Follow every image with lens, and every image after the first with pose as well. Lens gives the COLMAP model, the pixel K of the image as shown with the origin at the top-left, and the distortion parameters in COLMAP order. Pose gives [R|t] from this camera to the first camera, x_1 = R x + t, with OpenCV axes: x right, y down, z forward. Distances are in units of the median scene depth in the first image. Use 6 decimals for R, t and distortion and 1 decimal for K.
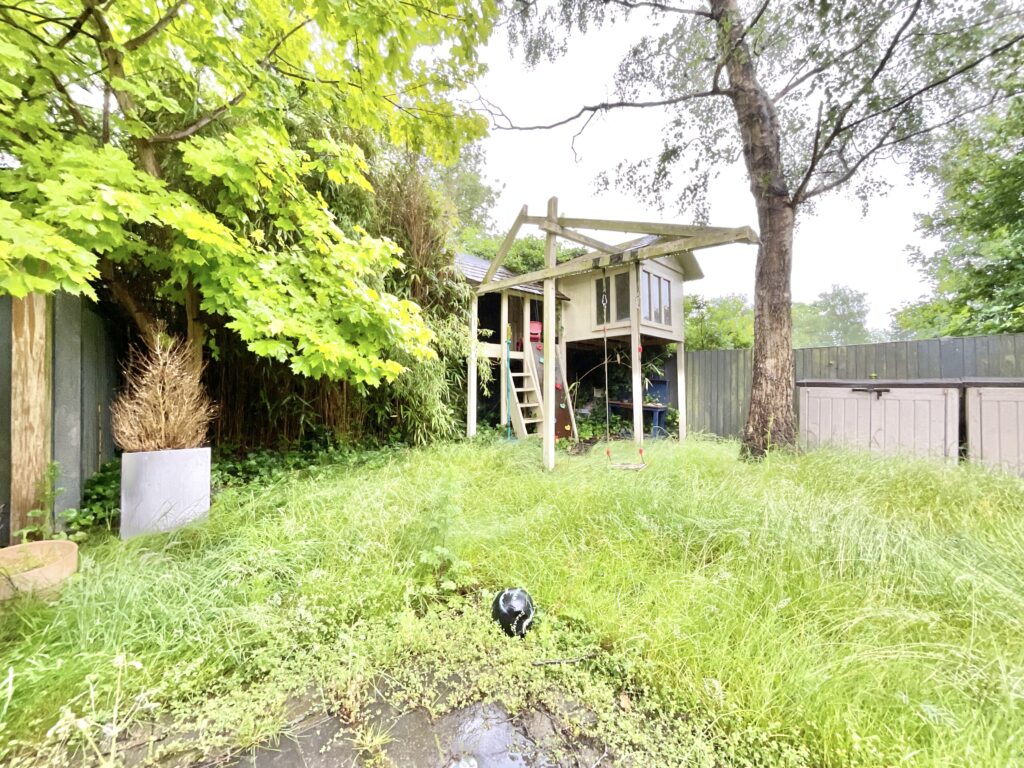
lens RADIAL K [[413.5, 0, 512.0], [0, 413.5, 384.0], [0, 0, 1]] dist [0.001200, -0.005617]
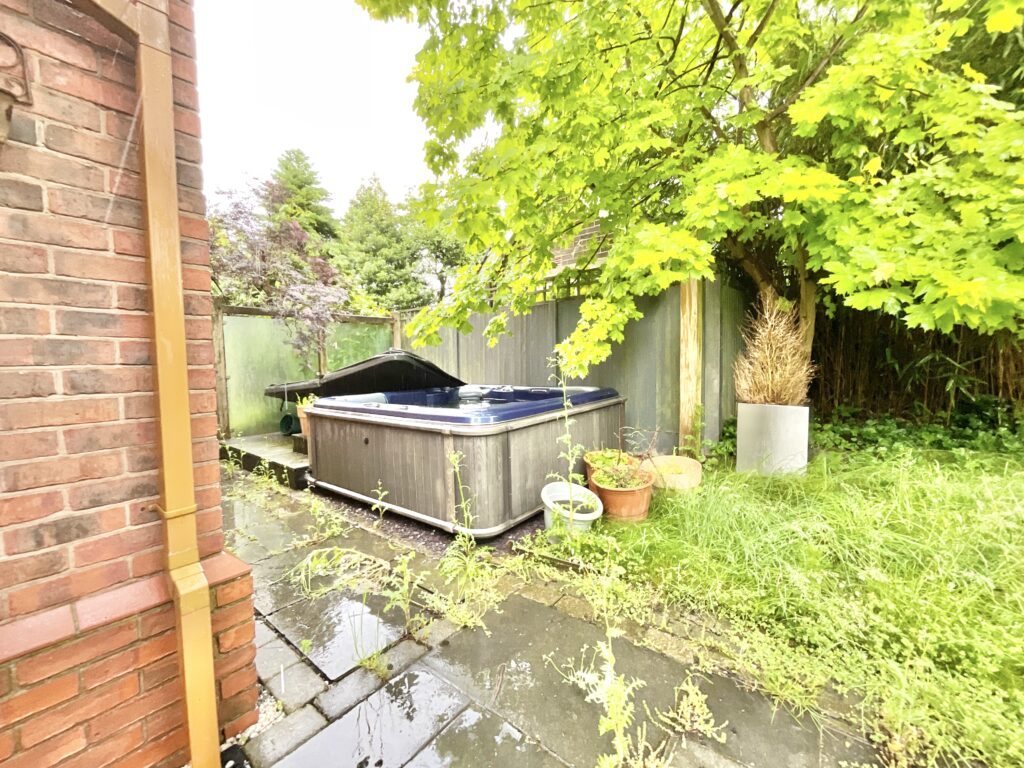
lens RADIAL K [[413.5, 0, 512.0], [0, 413.5, 384.0], [0, 0, 1]] dist [0.001200, -0.005617]
pose [[0.208346, 0.068746, -0.975636, 0.090982], [0.032415, 0.996493, 0.077138, -0.002754], [0.977518, -0.047697, 0.205387, 0.084476]]
